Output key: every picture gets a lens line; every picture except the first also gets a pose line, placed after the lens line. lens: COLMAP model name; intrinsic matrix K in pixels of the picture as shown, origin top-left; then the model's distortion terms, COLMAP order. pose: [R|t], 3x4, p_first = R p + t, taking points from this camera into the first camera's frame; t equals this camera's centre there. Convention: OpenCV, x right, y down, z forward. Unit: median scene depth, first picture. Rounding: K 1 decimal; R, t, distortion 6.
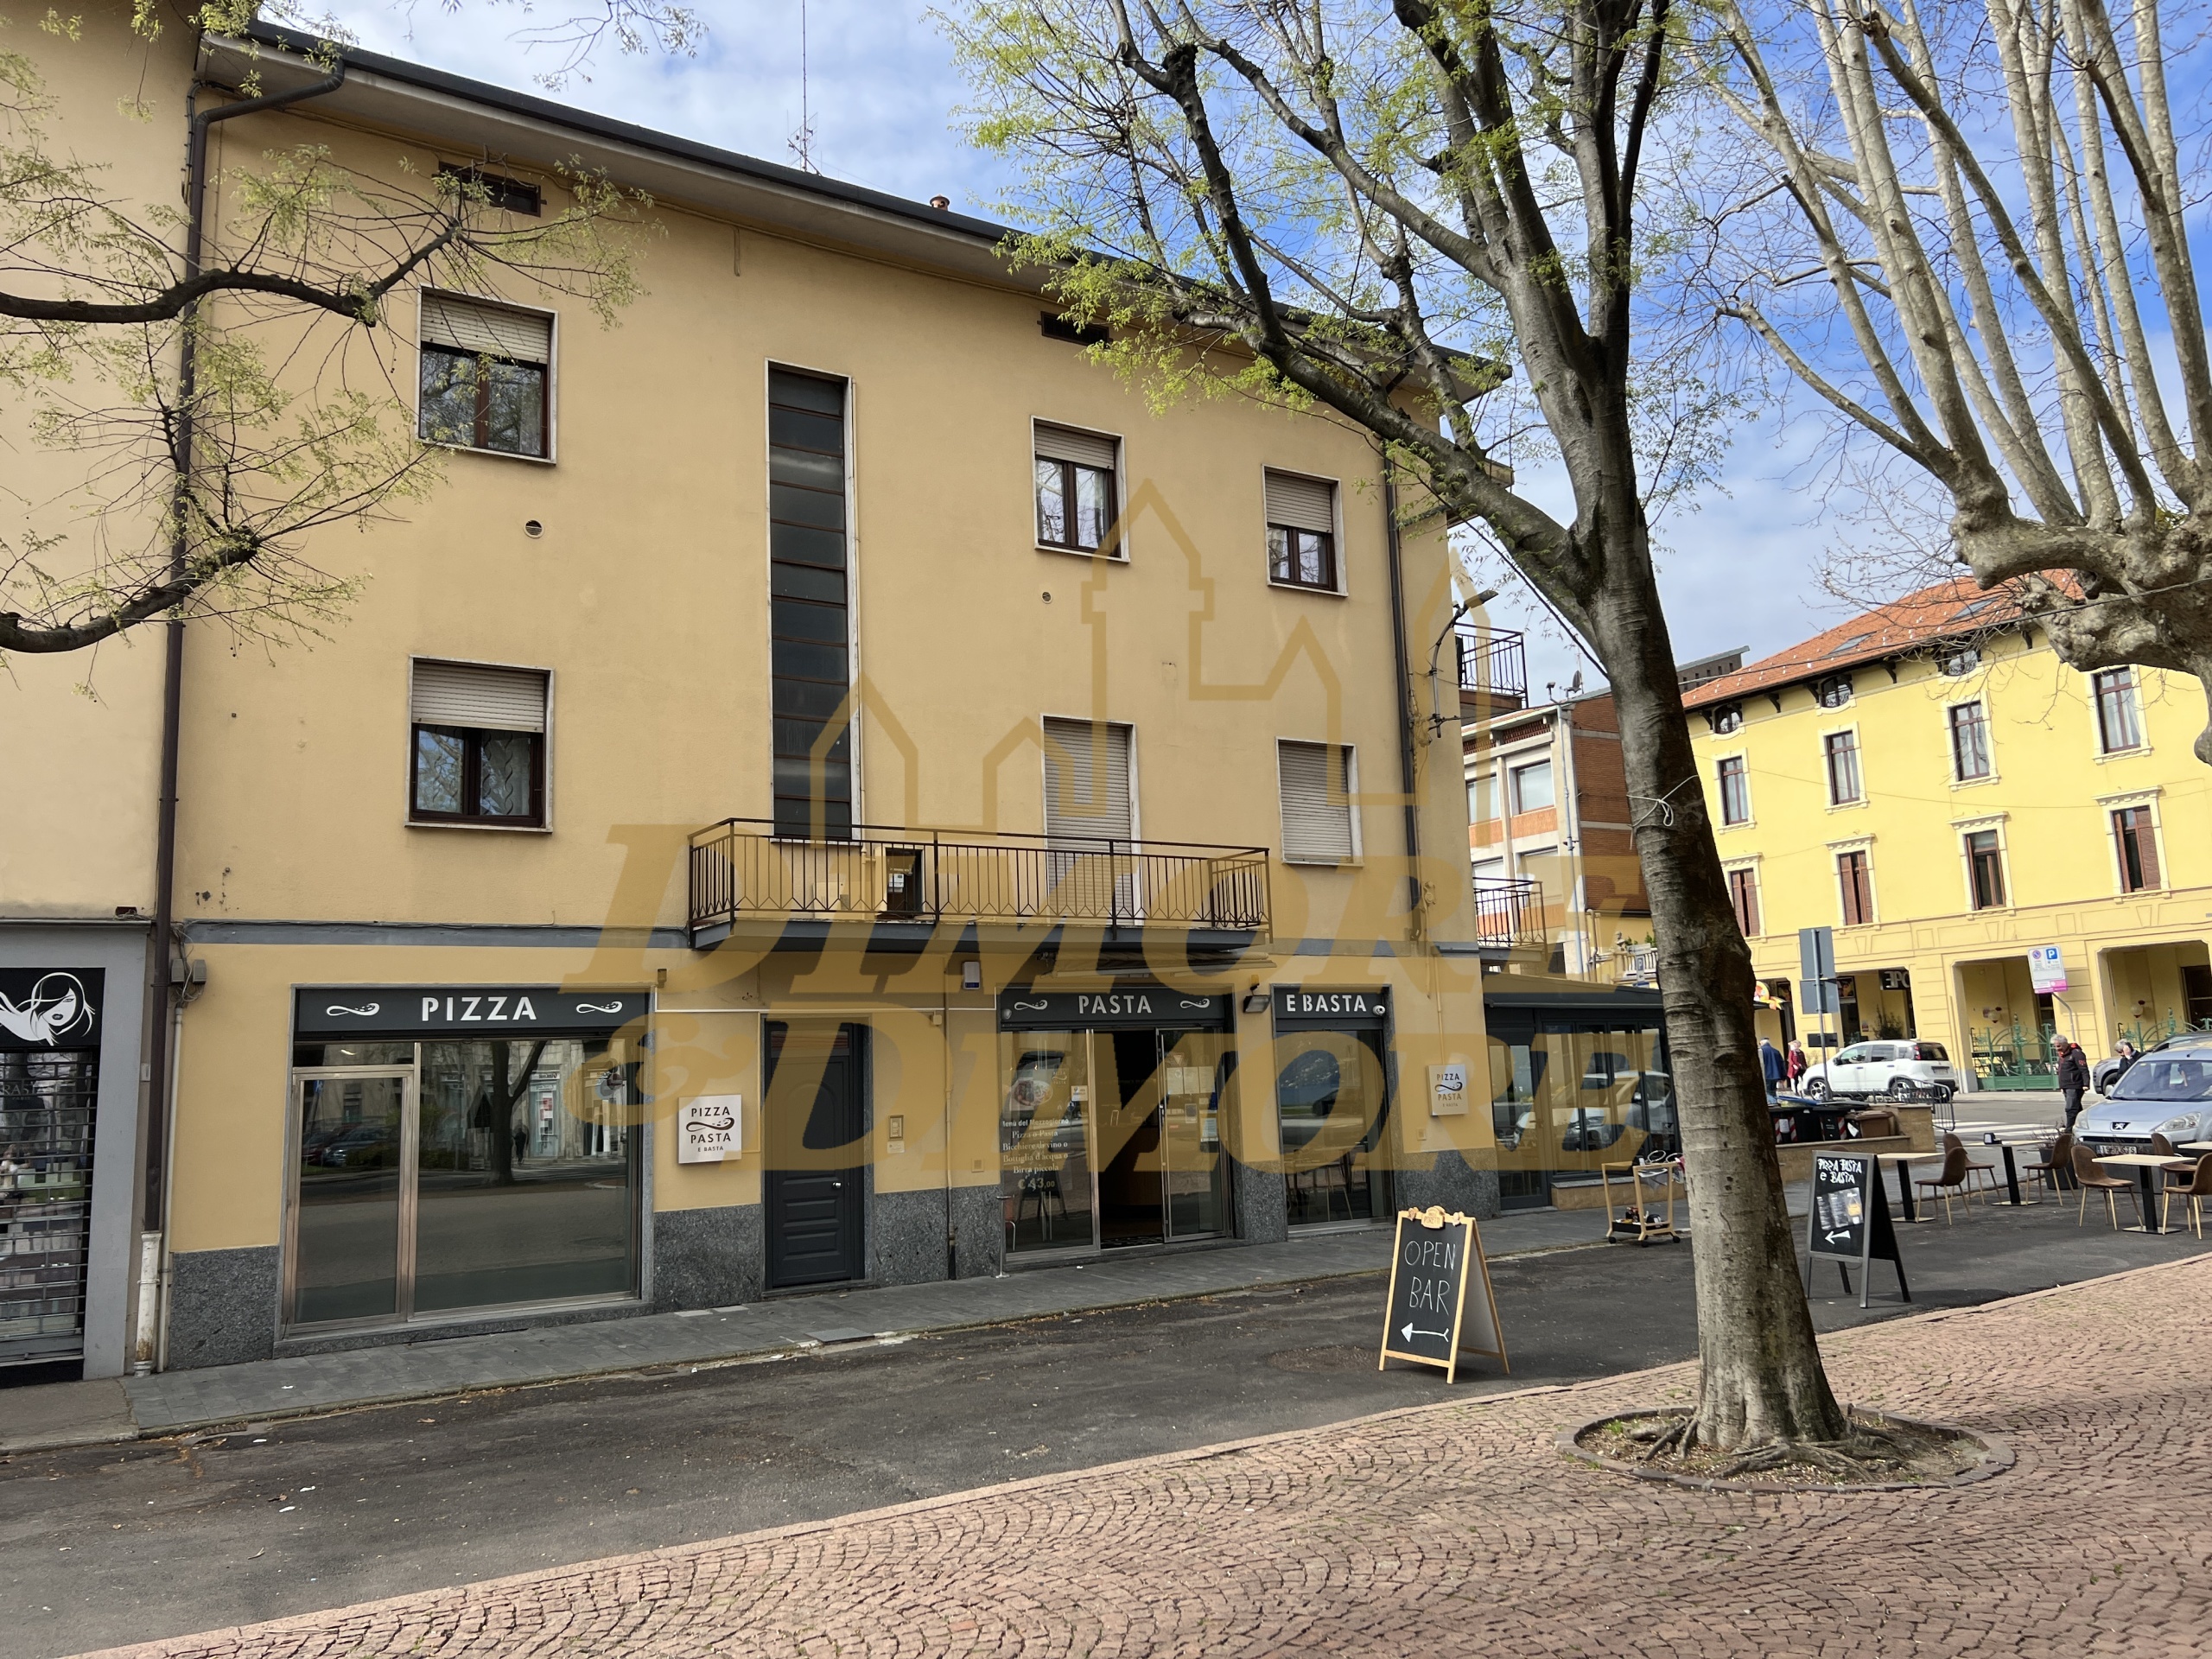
lens RADIAL K [[1674.6, 0, 1104.3], [0, 1674.6, 822.5], [0, 0, 1]] dist [0.043814, -0.039417]
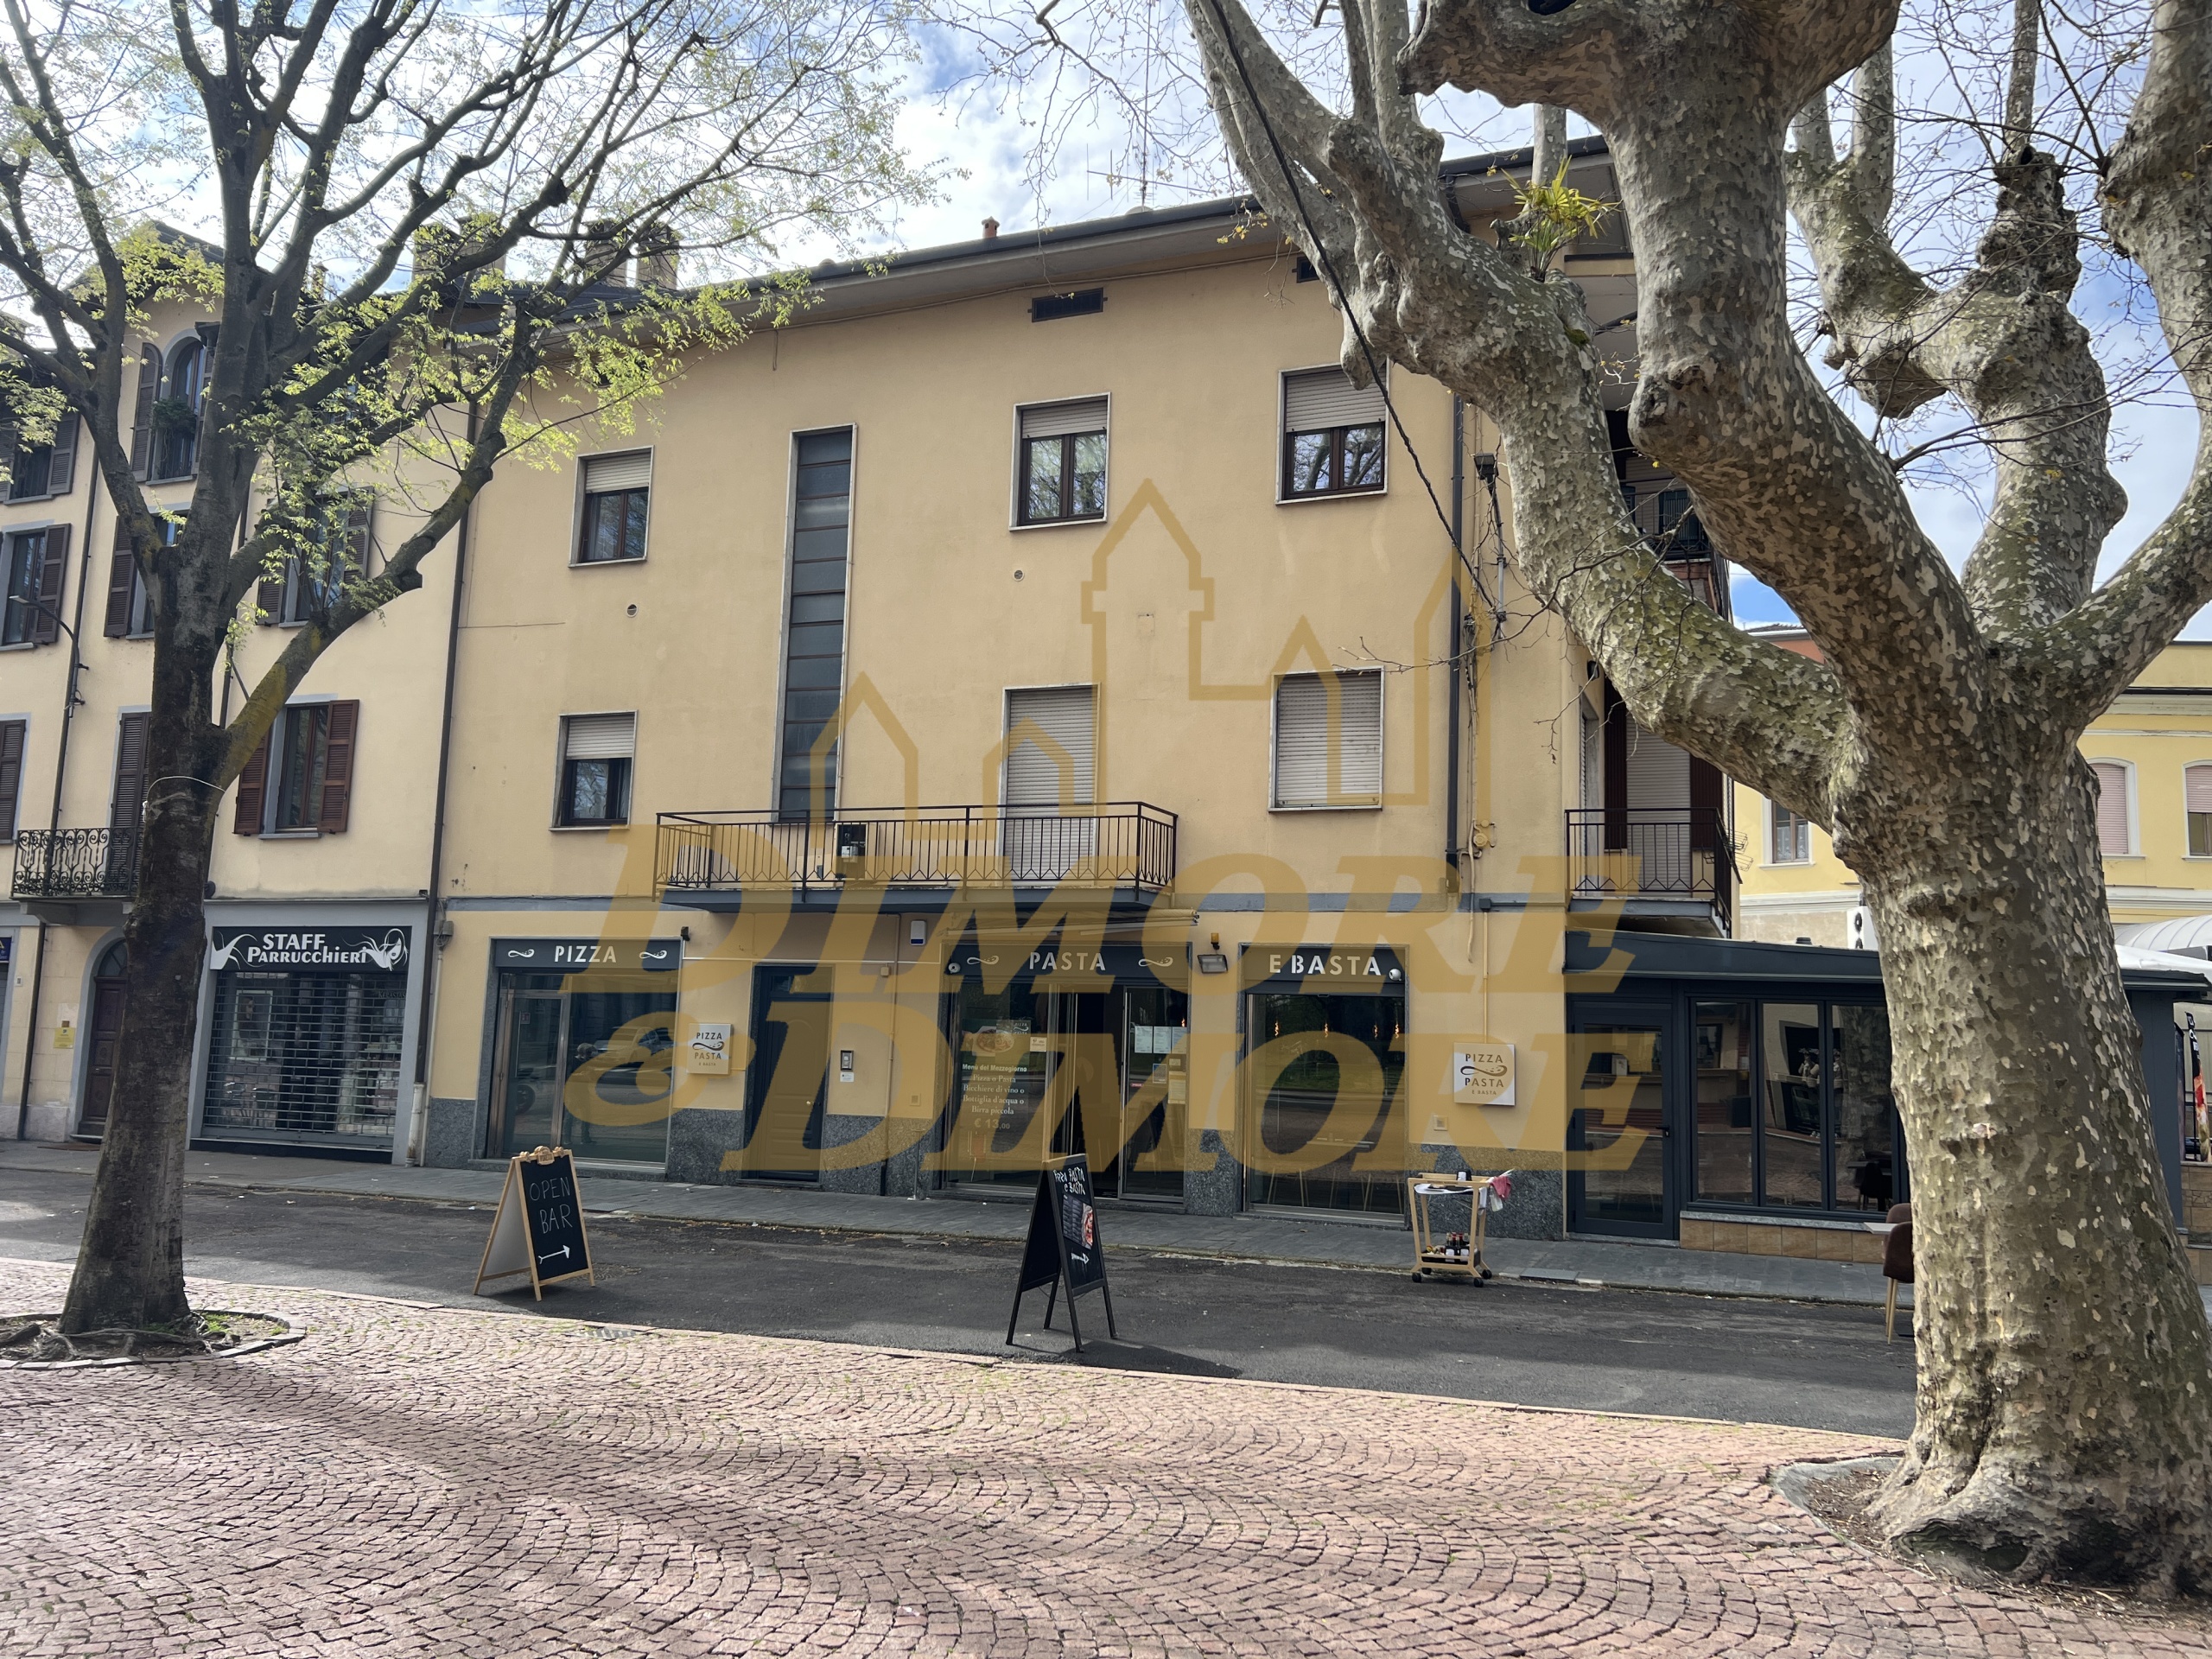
lens RADIAL K [[1674.6, 0, 1107.7], [0, 1674.6, 836.0], [0, 0, 1]] dist [0.043814, -0.039417]
pose [[0.580309, -0.038391, -0.813491, 0.982157], [0.074926, 0.997169, 0.006390, 0.030960], [0.810942, -0.064660, 0.581542, 0.486064]]
